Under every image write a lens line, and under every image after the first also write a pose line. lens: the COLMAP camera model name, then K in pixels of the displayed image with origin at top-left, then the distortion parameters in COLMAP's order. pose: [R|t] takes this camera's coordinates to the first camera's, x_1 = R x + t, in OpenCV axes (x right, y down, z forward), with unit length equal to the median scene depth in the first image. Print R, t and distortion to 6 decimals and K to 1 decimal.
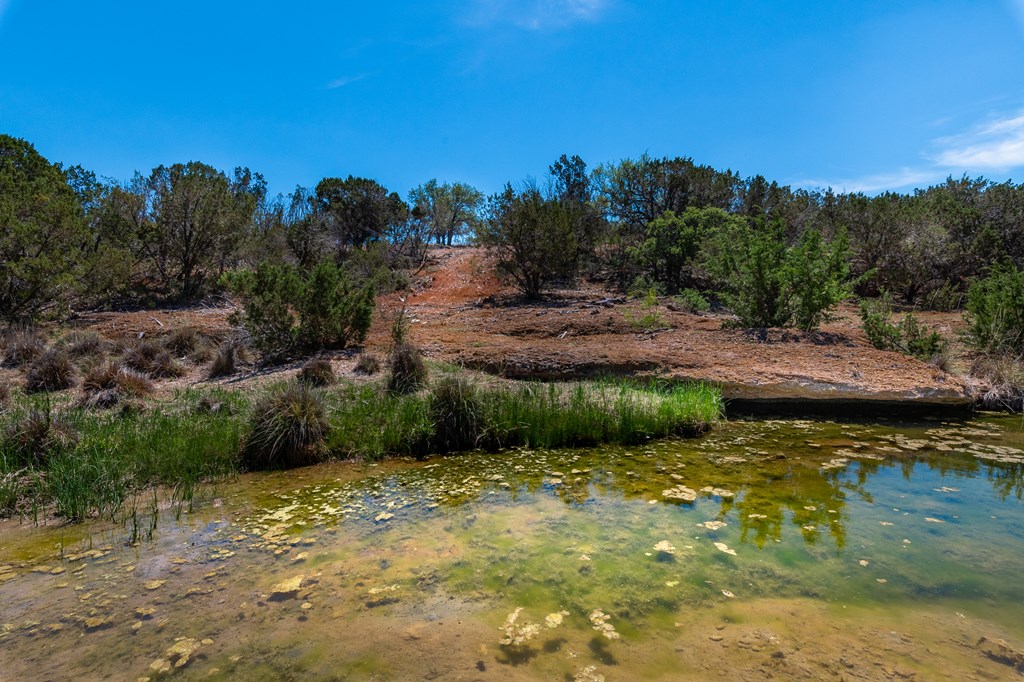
lens RADIAL K [[524.6, 0, 508.4], [0, 524.6, 335.6], [0, 0, 1]] dist [0.000858, 0.001048]
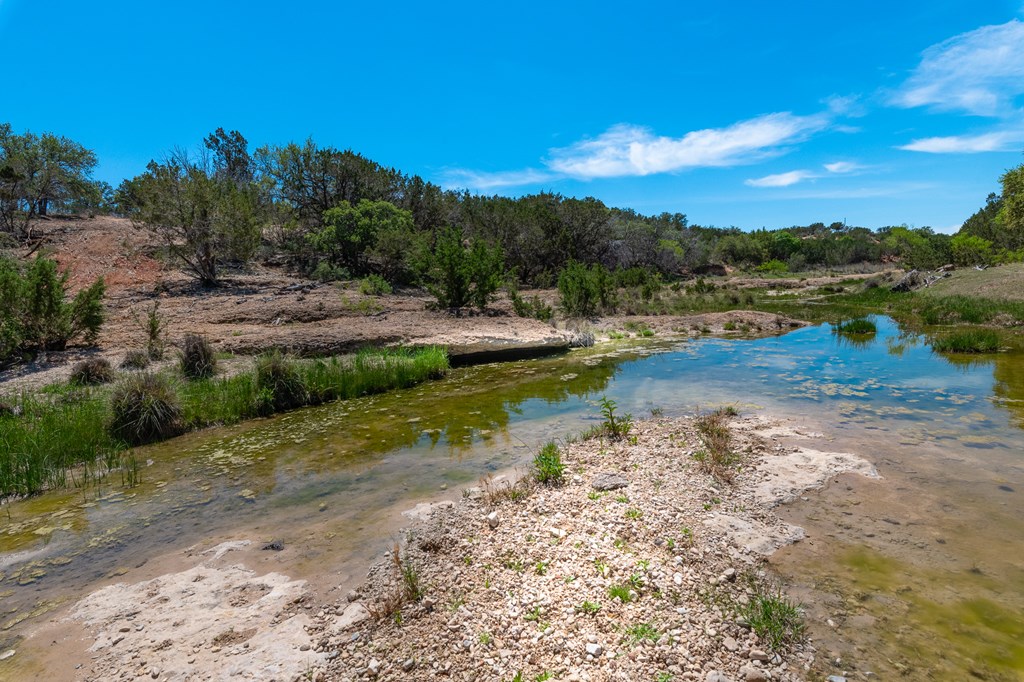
lens RADIAL K [[524.6, 0, 508.4], [0, 524.6, 335.6], [0, 0, 1]] dist [0.000858, 0.001048]
pose [[0.807062, -0.076547, 0.585484, -0.080054], [0.054432, 0.996984, 0.055315, -0.002941], [-0.587953, -0.012774, 0.808794, -0.080812]]
